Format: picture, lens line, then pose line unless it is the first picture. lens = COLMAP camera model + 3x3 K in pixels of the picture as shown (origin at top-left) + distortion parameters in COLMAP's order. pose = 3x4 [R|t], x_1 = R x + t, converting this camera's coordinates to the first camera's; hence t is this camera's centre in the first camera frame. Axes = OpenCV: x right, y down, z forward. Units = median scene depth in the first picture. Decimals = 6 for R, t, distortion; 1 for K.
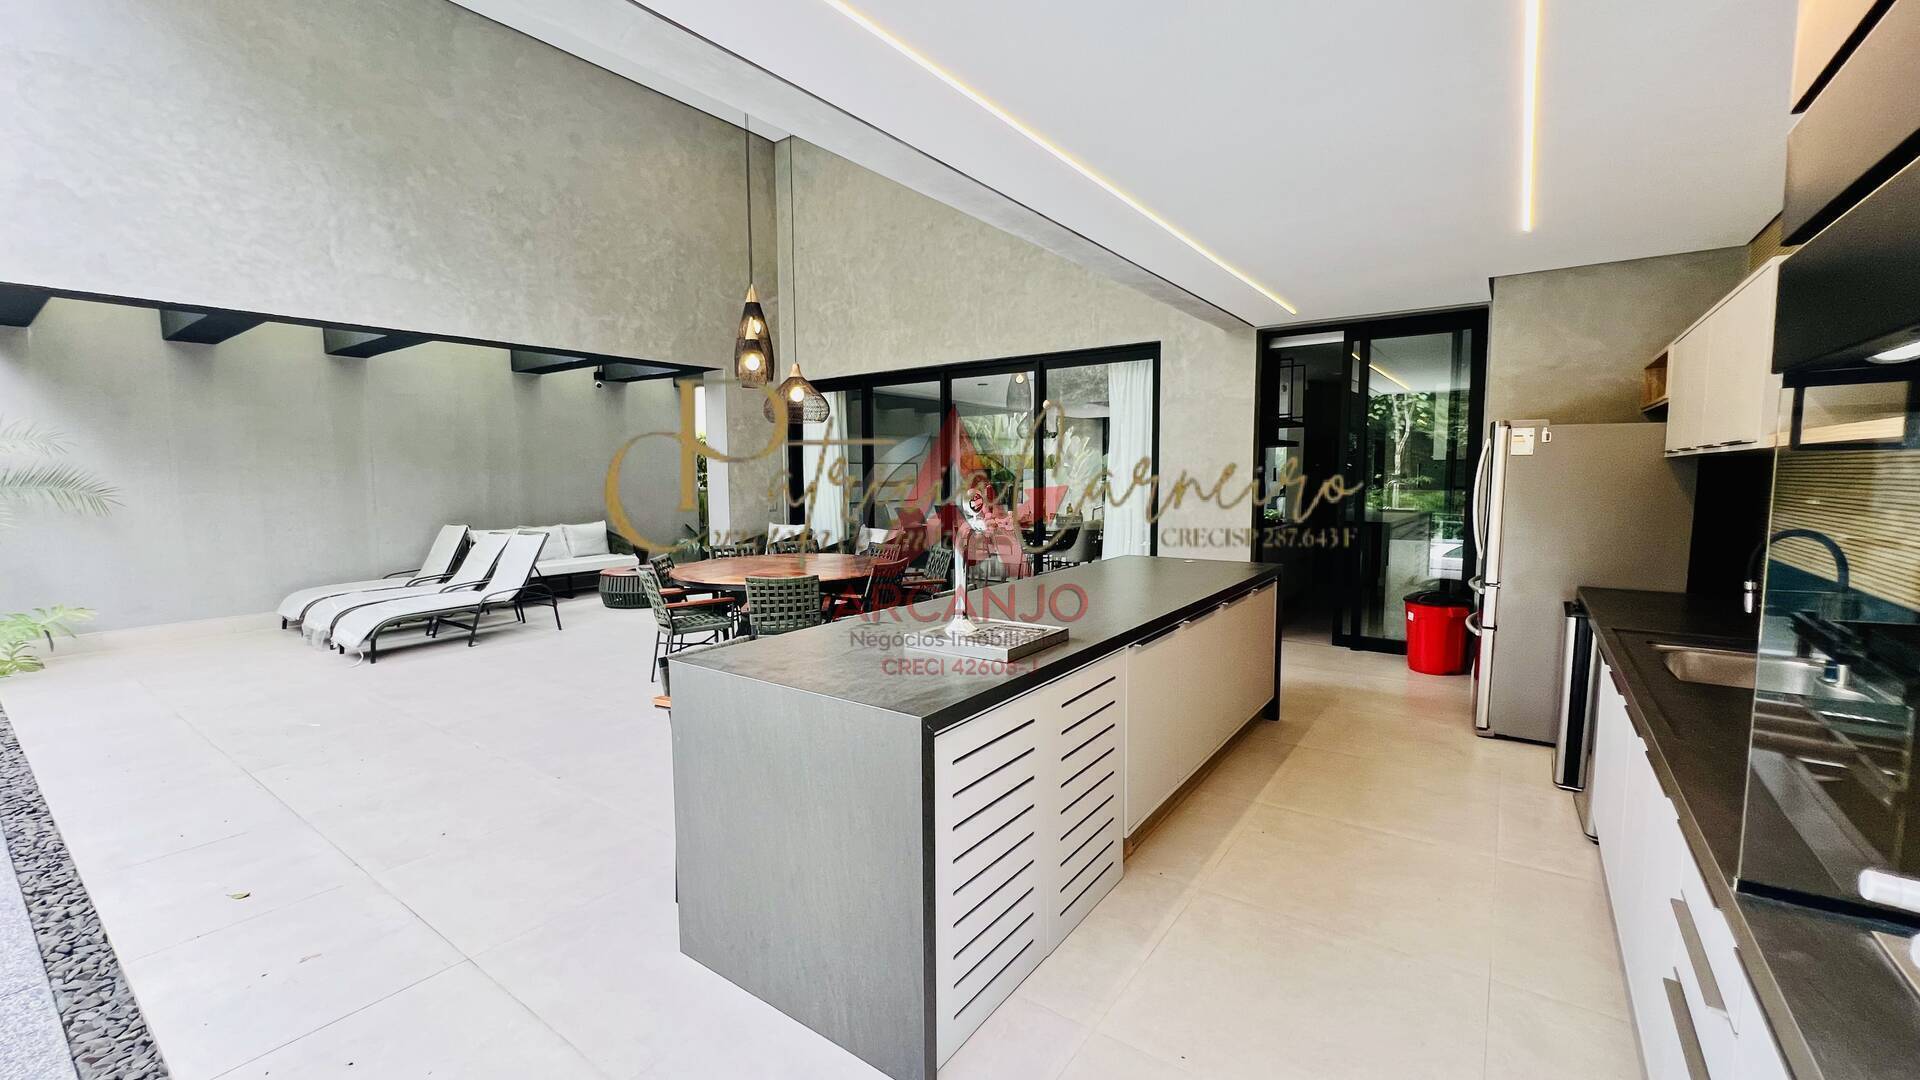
lens RADIAL K [[773.0, 0, 961.1], [0, 773.0, 538.1], [0, 0, 1]] dist [-0.002397, 0.000550]
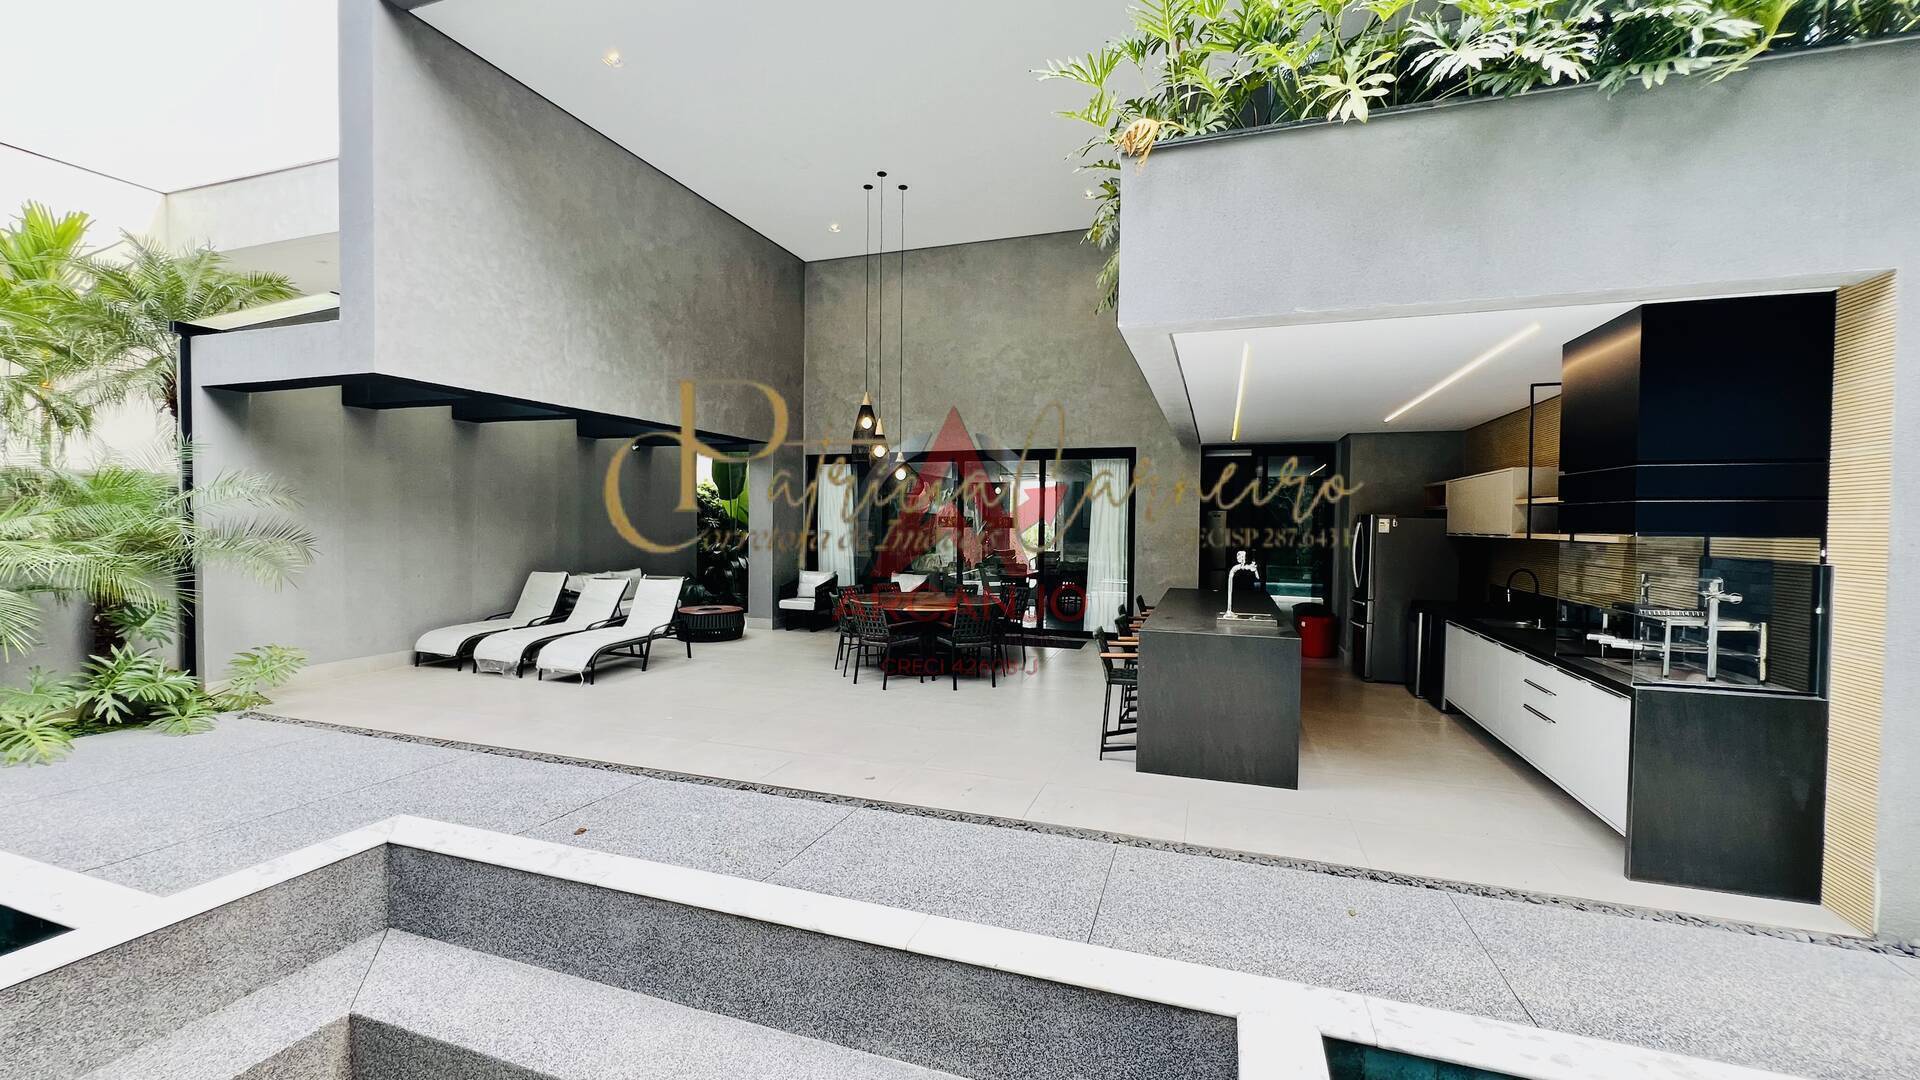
lens RADIAL K [[767.4, 0, 955.8], [0, 767.4, 542.5], [0, 0, 1]] dist [0.003650, 0.000043]
pose [[0.956818, 0.009672, 0.290527, -0.519791], [0.006224, 0.998536, -0.053740, 0.008633], [-0.290622, 0.053228, 0.955356, -0.322265]]
